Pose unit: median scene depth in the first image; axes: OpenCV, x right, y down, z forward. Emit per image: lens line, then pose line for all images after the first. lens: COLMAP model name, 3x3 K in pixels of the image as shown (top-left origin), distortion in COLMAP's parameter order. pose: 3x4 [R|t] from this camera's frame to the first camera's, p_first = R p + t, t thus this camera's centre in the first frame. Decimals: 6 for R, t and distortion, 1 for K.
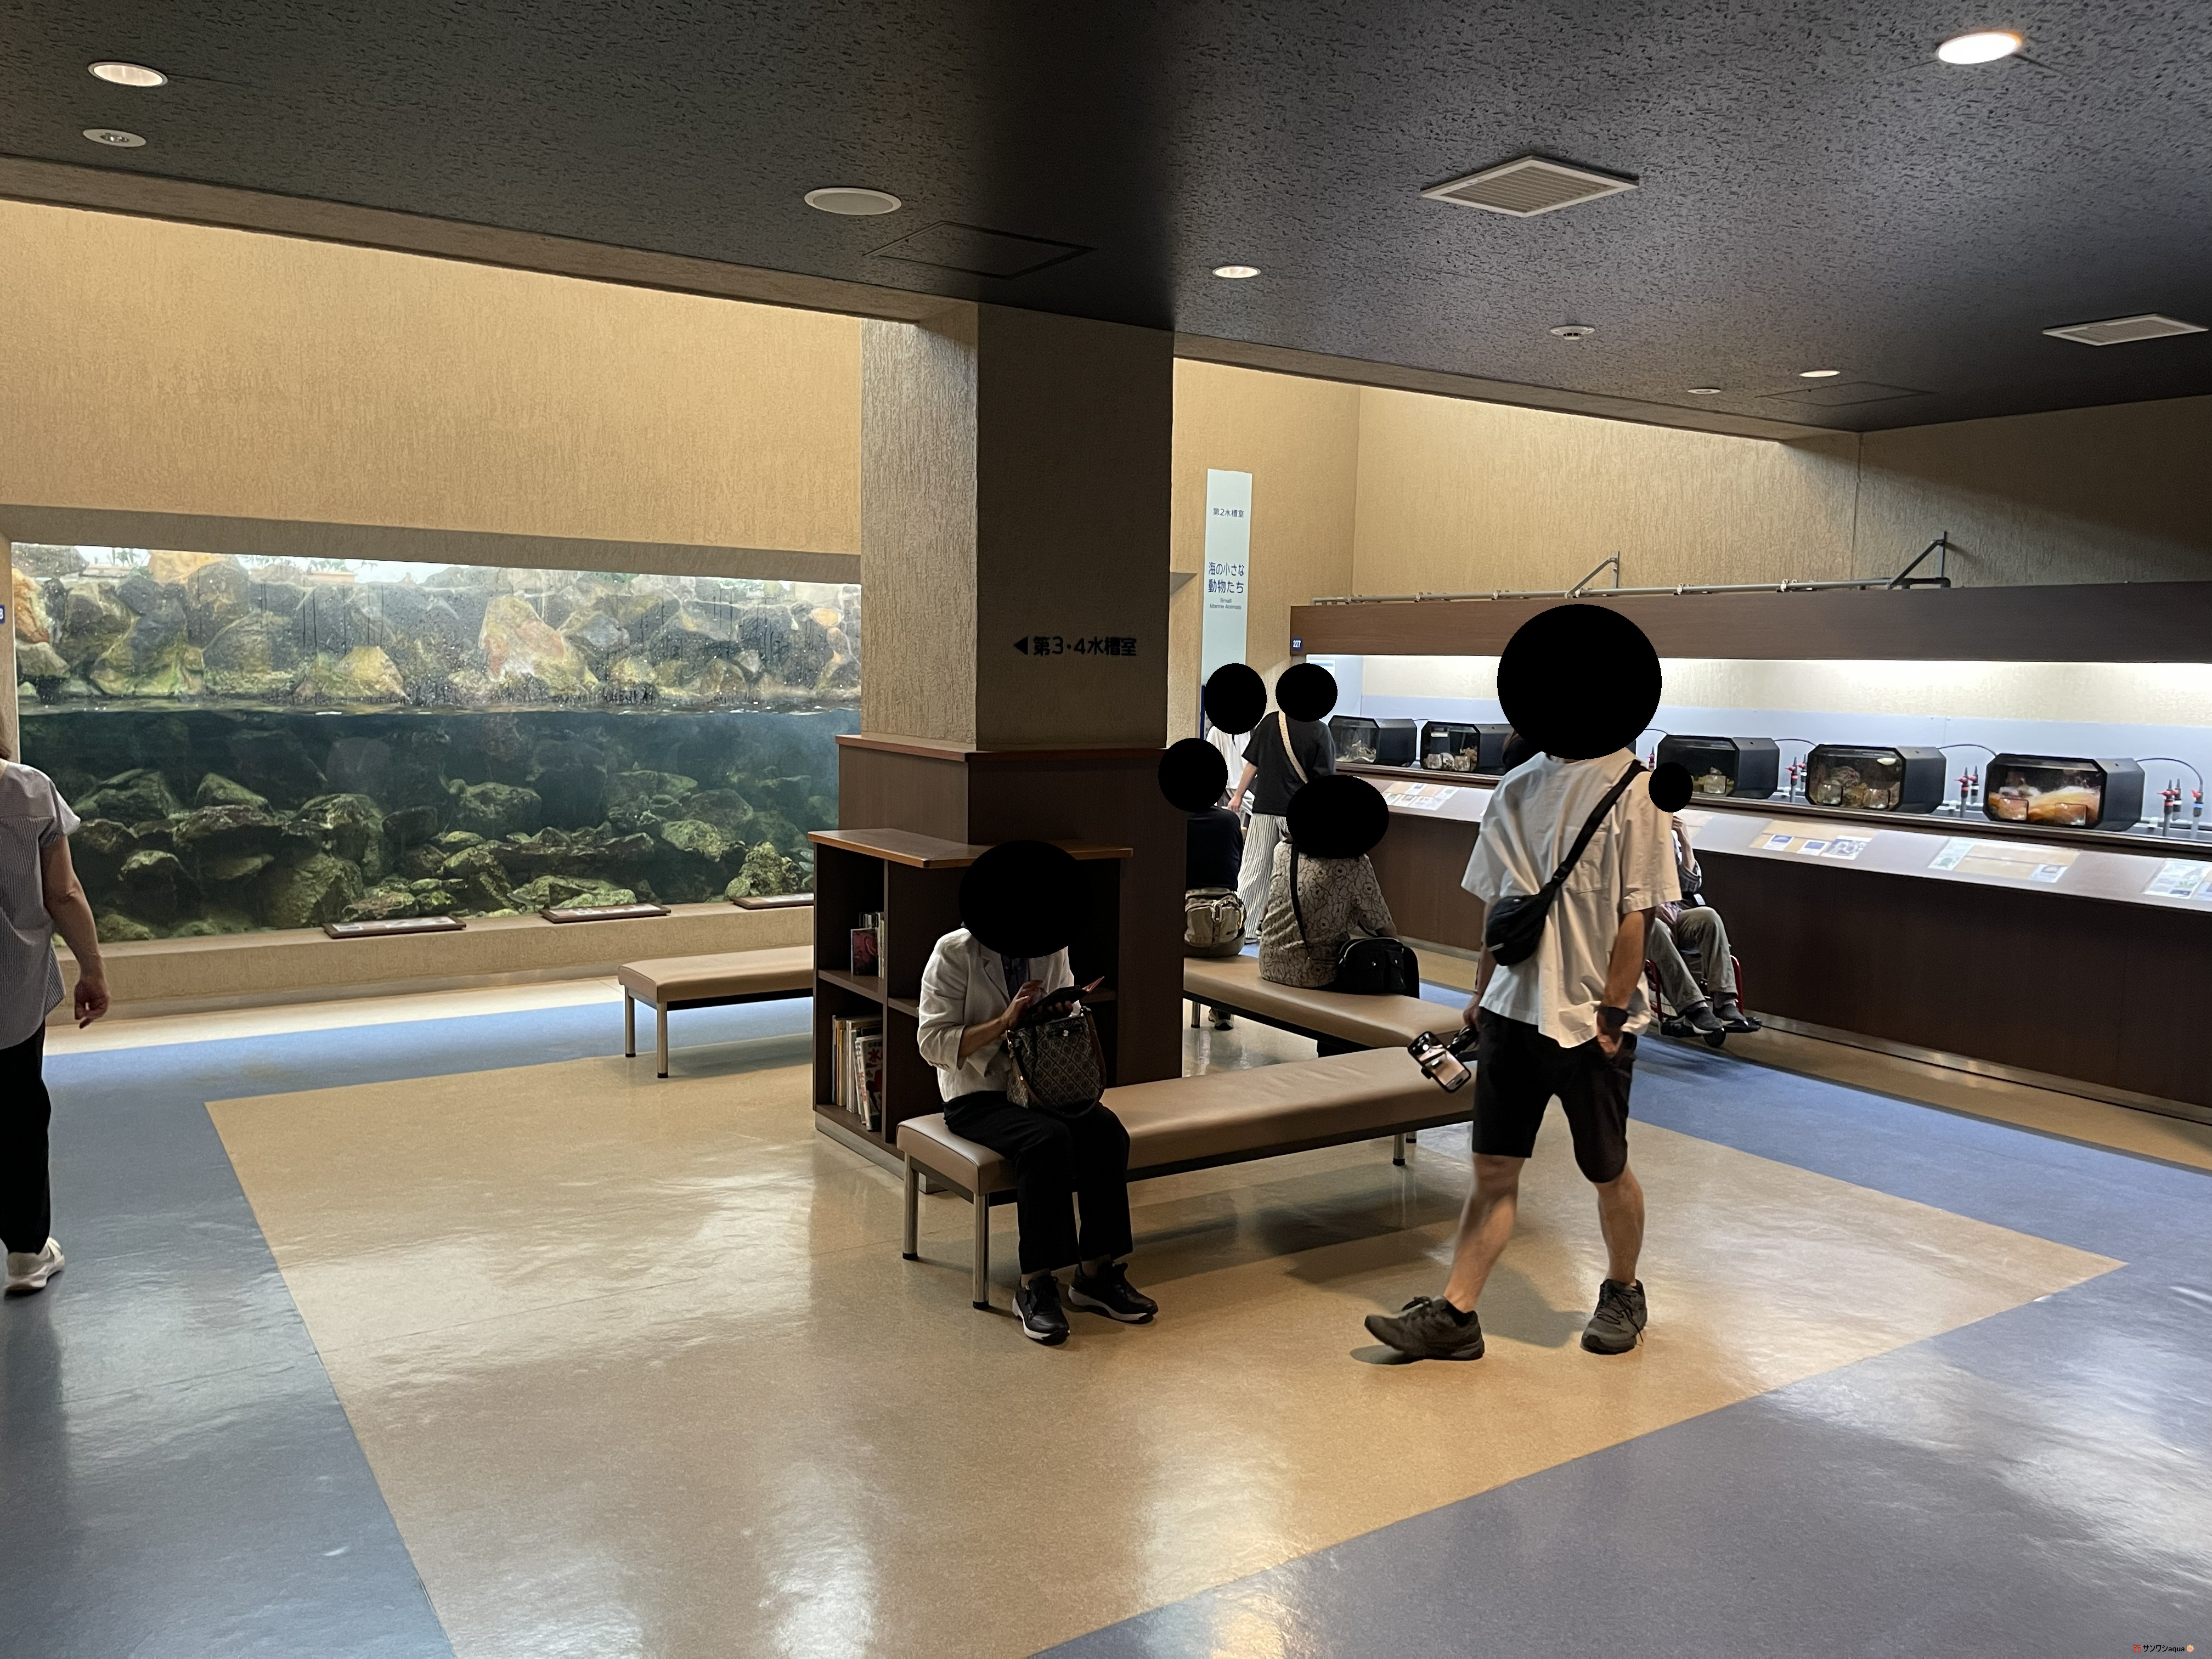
lens RADIAL K [[1654.9, 0, 1123.4], [0, 1654.9, 834.1], [0, 0, 1]] dist [0.002562, -0.017318]
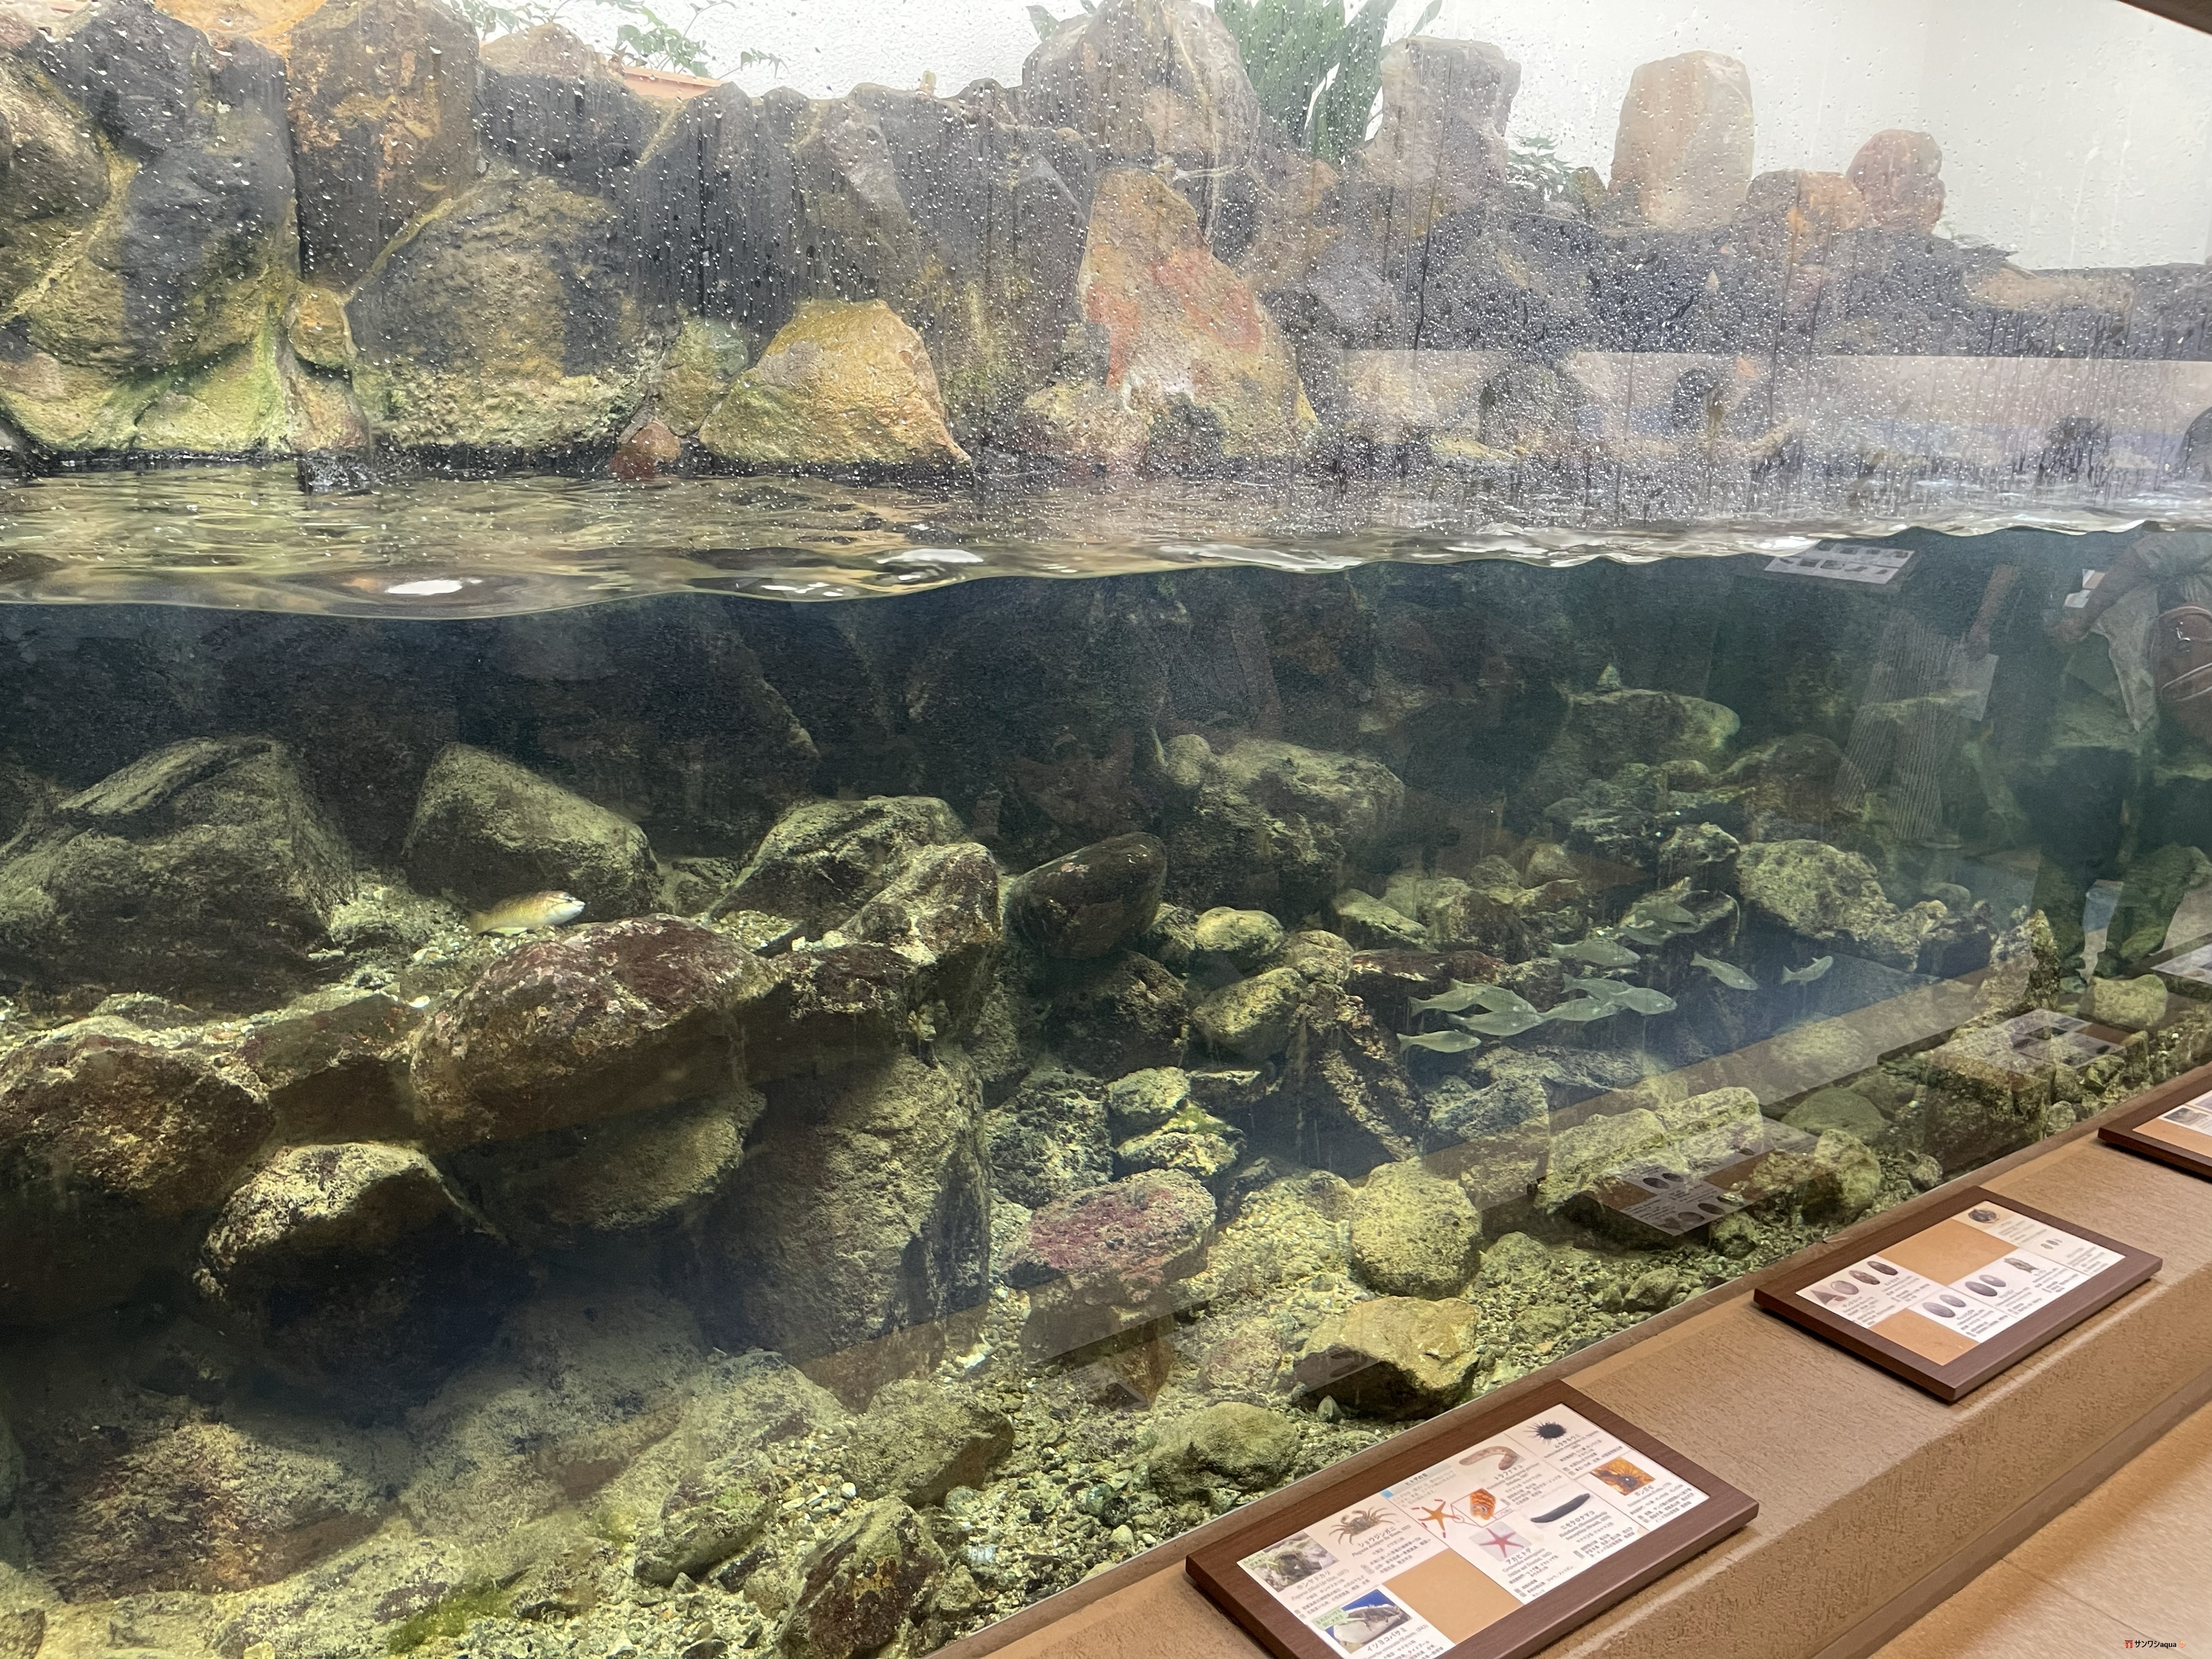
lens RADIAL K [[1654.9, 0, 1086.0], [0, 1654.9, 834.2], [0, 0, 1]] dist [0.002562, -0.017318]
pose [[0.999231, 0.006567, 0.038658, -0.437844], [-0.012547, 0.987589, 0.156557, -0.064217], [-0.037150, -0.156922, 0.986912, 0.689382]]
